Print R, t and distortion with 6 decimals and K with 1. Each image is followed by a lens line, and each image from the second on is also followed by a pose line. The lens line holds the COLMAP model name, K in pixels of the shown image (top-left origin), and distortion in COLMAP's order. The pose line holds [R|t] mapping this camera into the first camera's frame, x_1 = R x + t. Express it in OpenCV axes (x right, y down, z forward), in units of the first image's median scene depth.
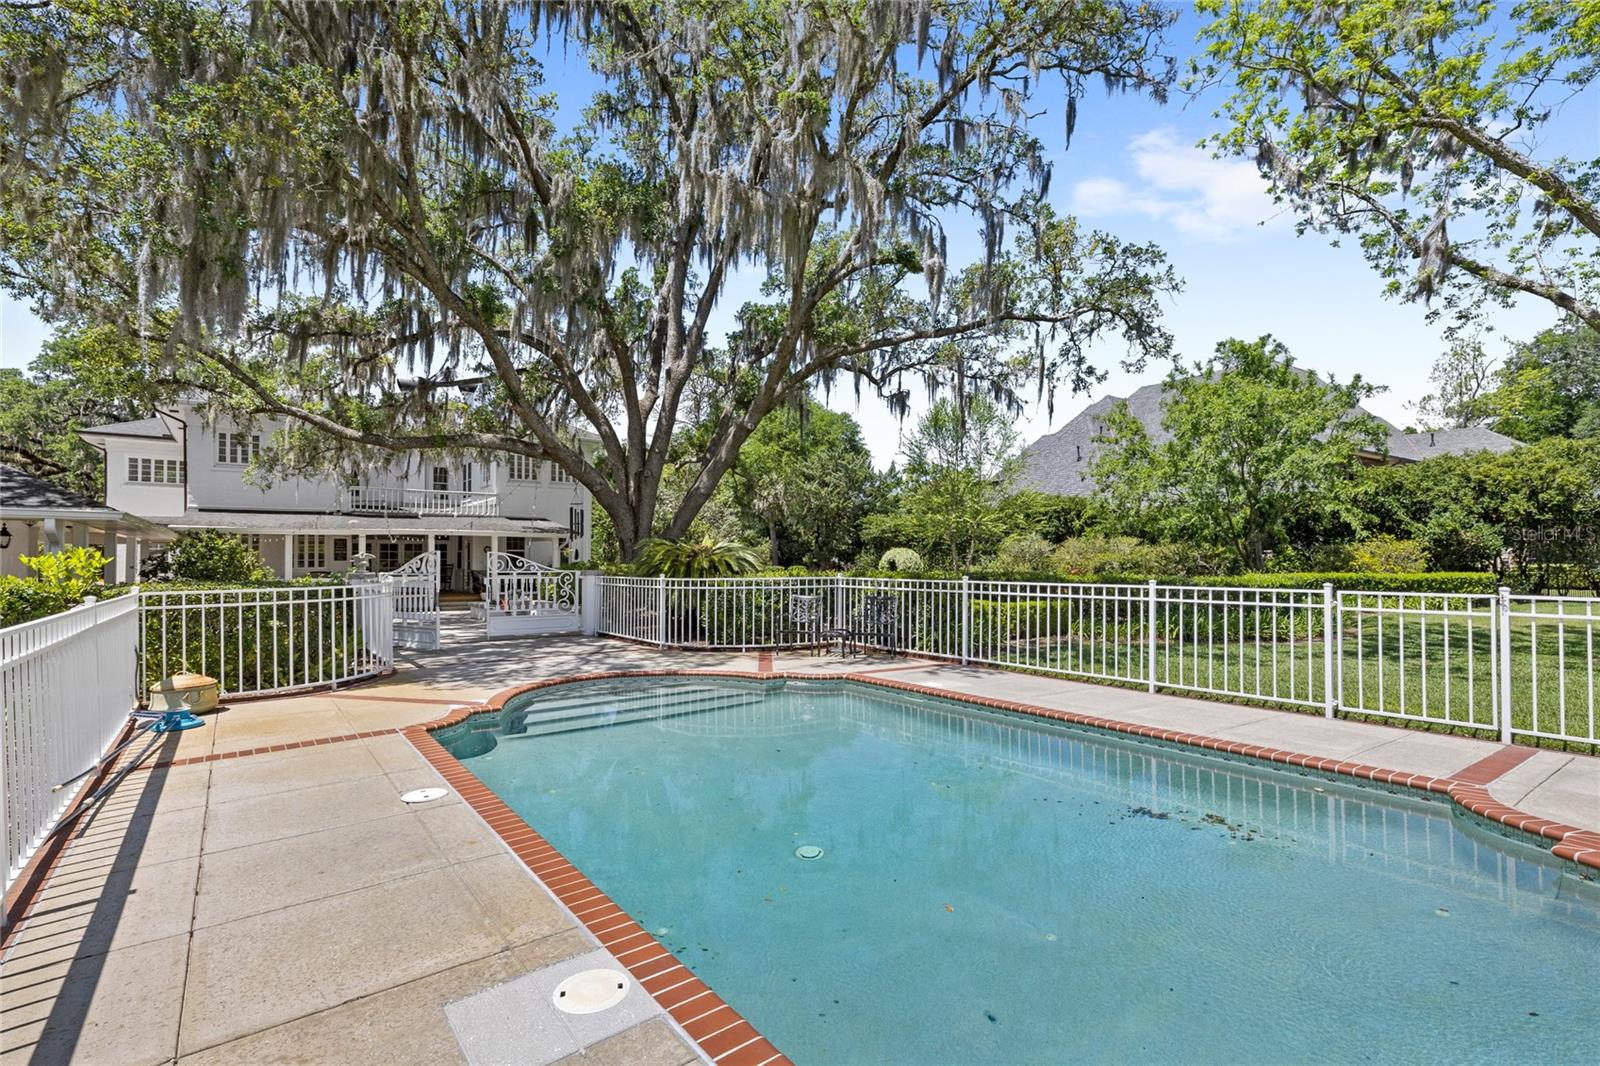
lens RADIAL K [[743.5, 0, 799.3], [0, 743.5, 559.4], [0, 0, 1]] dist [-0.006134, -0.000263]
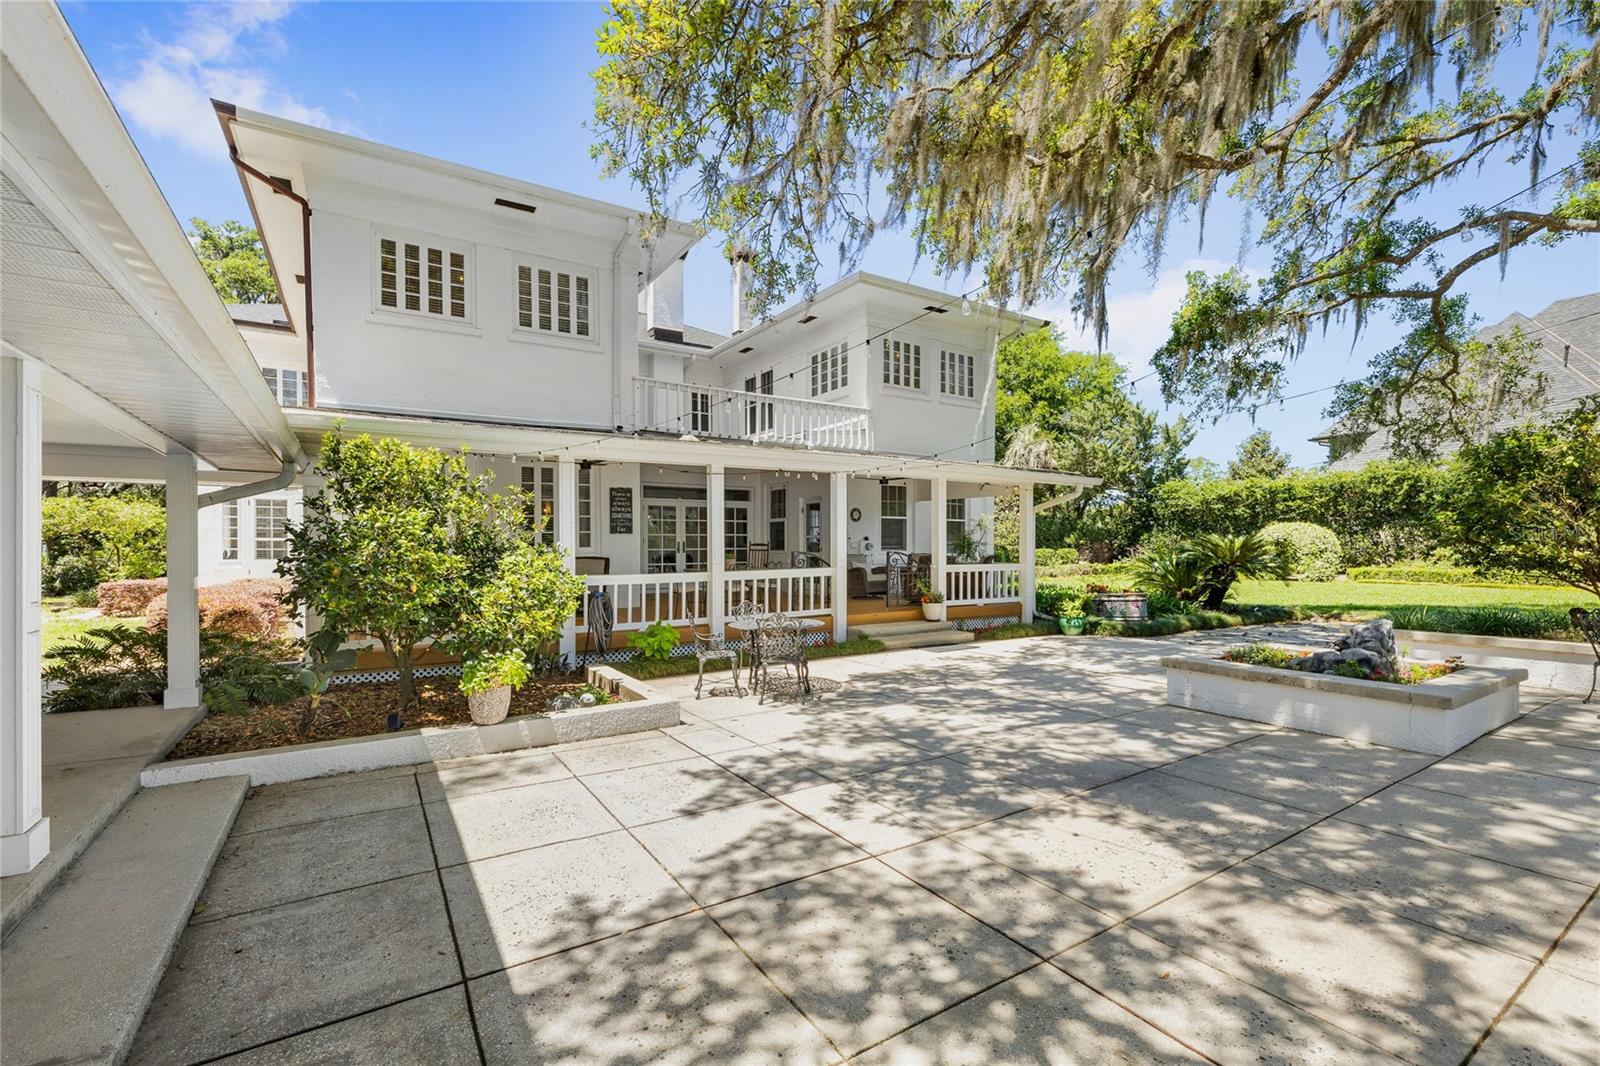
lens RADIAL K [[691.2, 0, 792.3], [0, 691.2, 532.4], [0, 0, 1]] dist [0.000950, -0.000147]
pose [[0.996314, -0.001313, -0.085773, -0.704542], [-0.000156, 0.999854, -0.017114, 0.012221], [0.085783, 0.017064, 0.996168, 0.856920]]
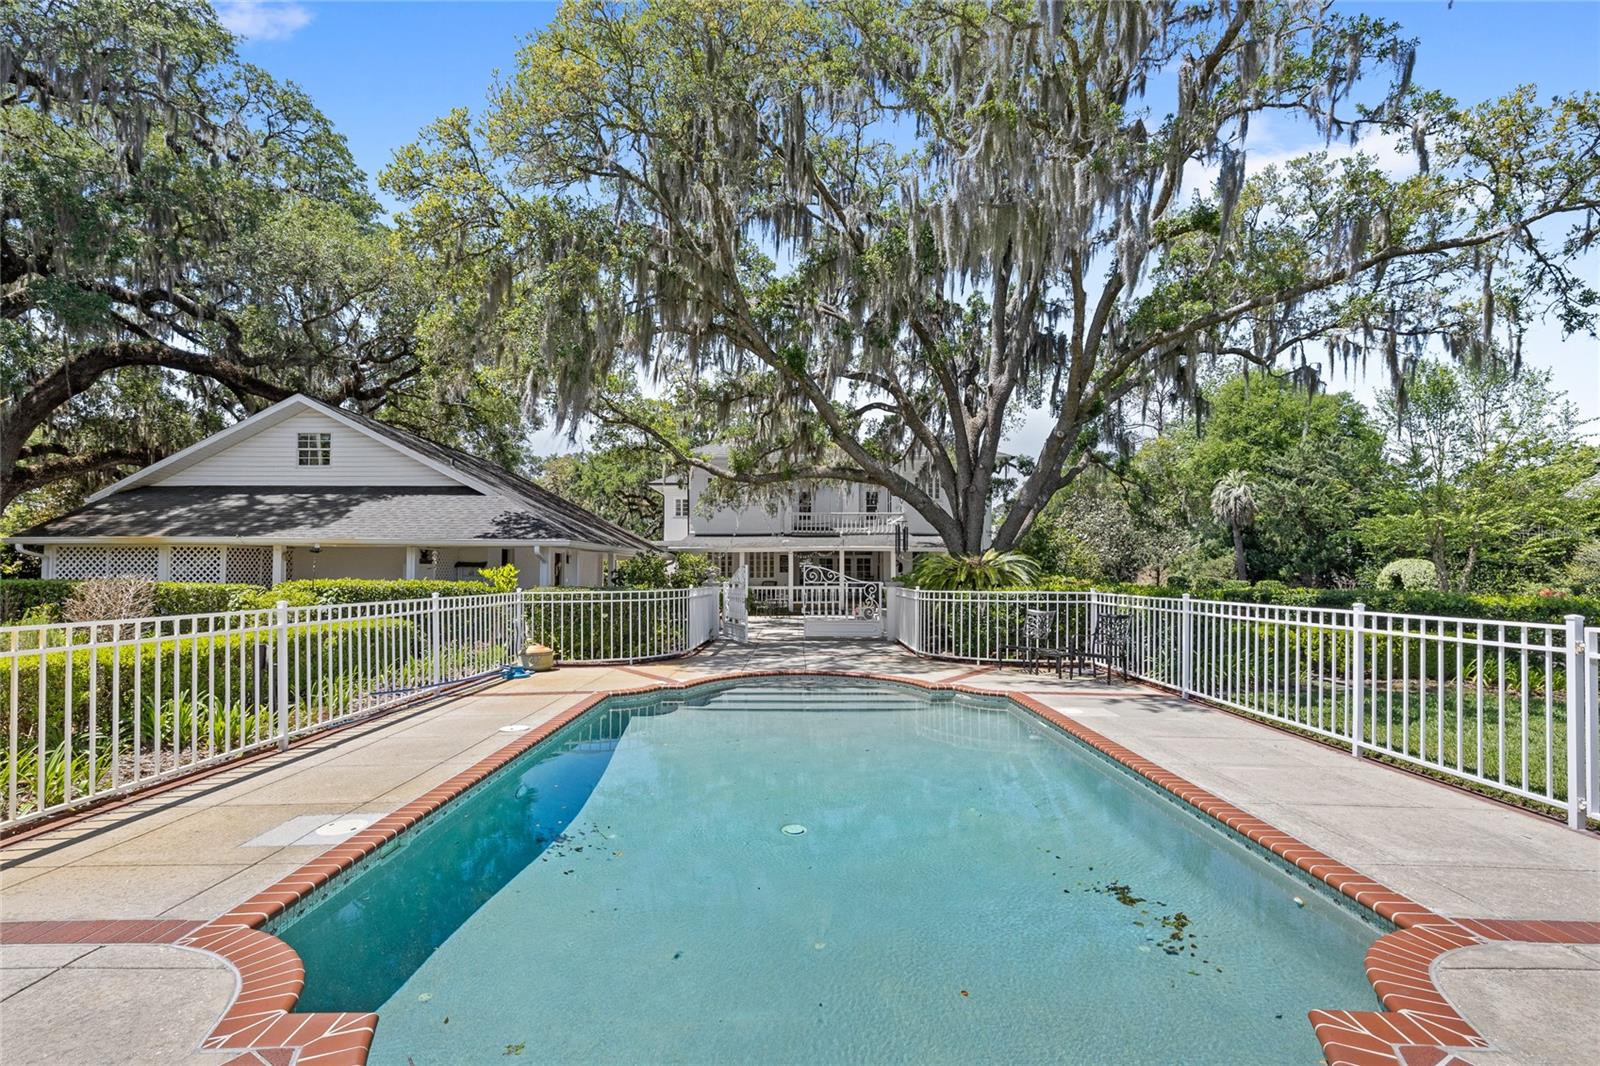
lens RADIAL K [[730.1, 0, 795.4], [0, 730.1, 568.1], [0, 0, 1]] dist [-0.005180, -0.000651]
pose [[0.799166, 0.000320, -0.601110, 0.208546], [-0.003378, 0.999986, -0.003959, -0.001207], [0.601101, 0.005194, 0.799156, 0.038559]]
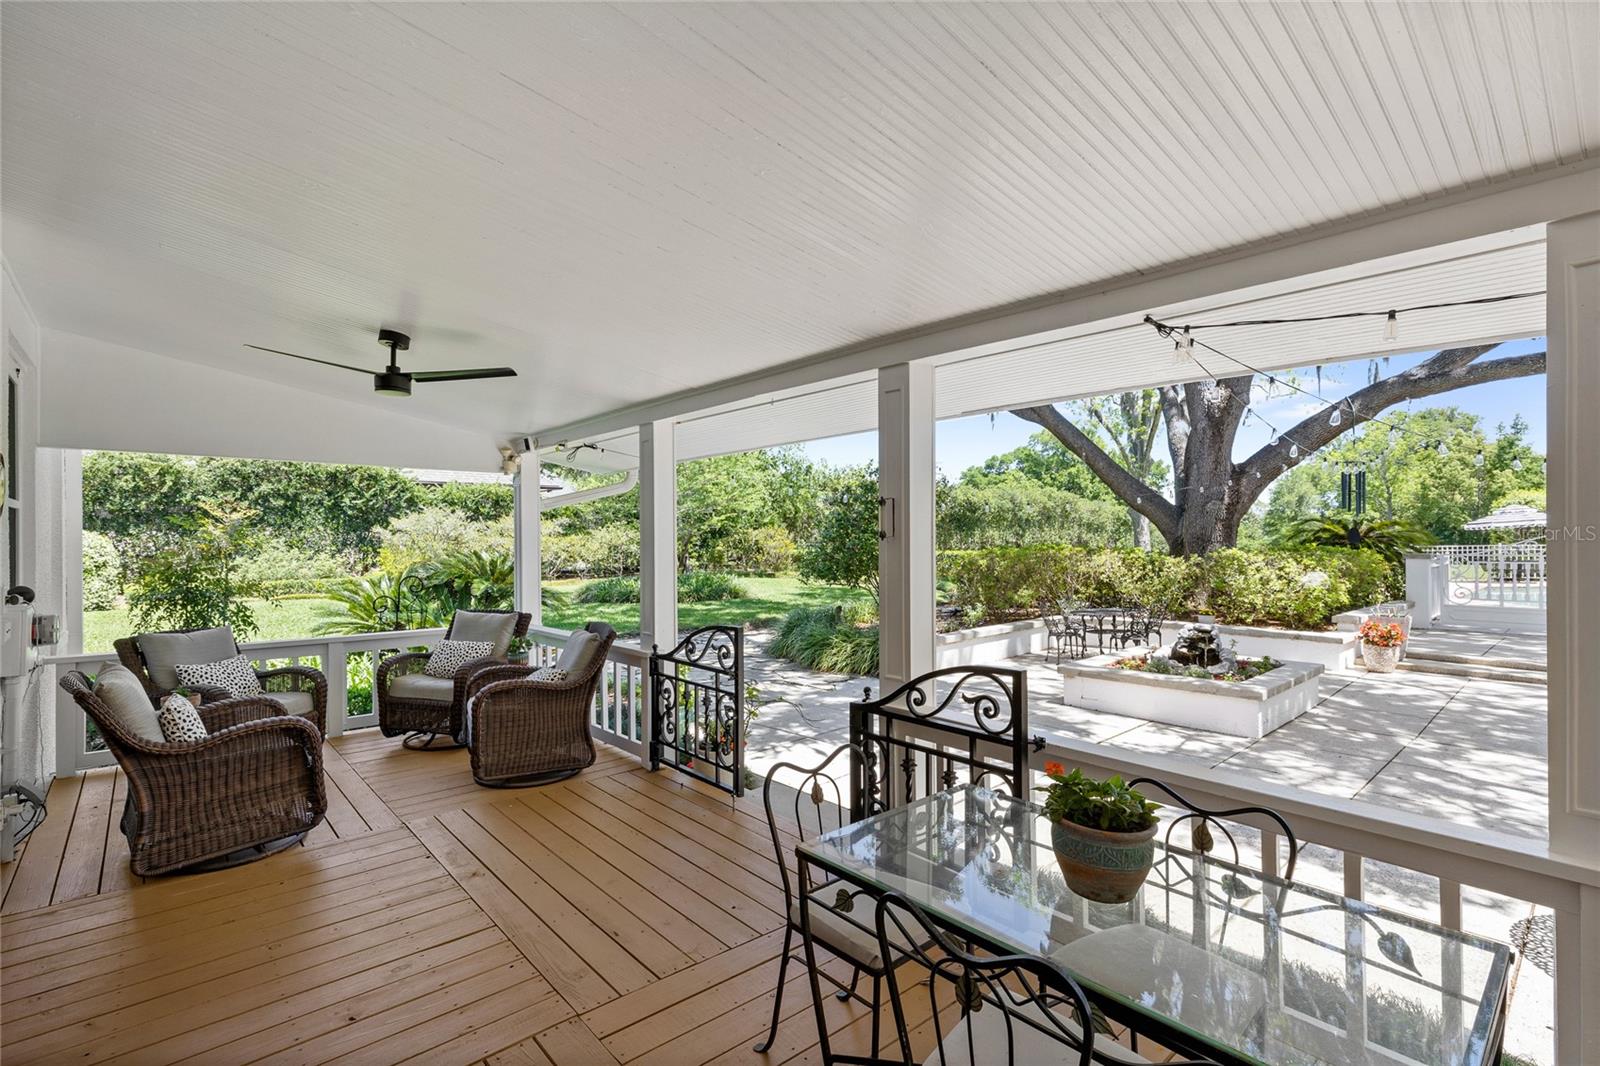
lens RADIAL K [[739.9, 0, 800.0], [0, 739.9, 533.0], [0, 0, 1]] dist [-0.004869, -0.000212]
pose [[-0.079073, 0.006072, 0.996850, -0.903372], [0.008071, 0.999953, -0.005451, -0.009383], [-0.996836, 0.007614, -0.079118, 1.493912]]
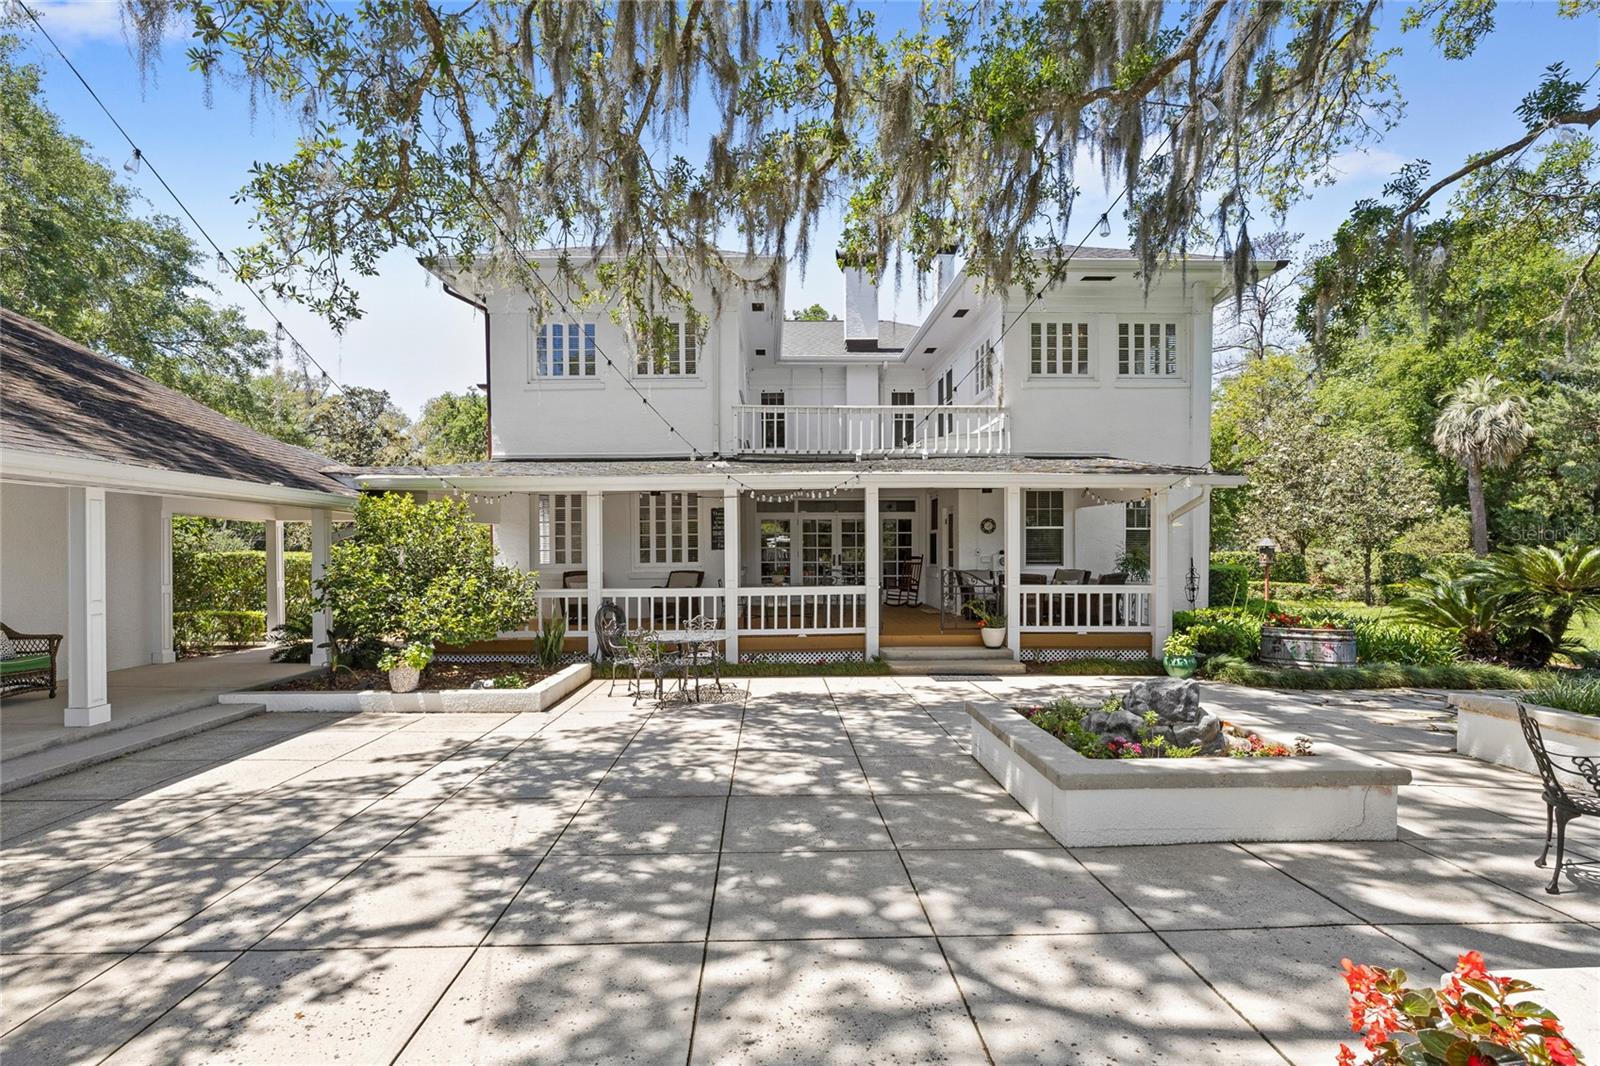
lens RADIAL K [[745.5, 0, 777.5], [0, 745.5, 536.2], [0, 0, 1]] dist [-0.003138, 0.000758]
pose [[0.804230, -0.011715, -0.594202, -0.413072], [0.002410, 0.999862, -0.016450, 0.001135], [0.594313, 0.011797, 0.804147, 0.905281]]
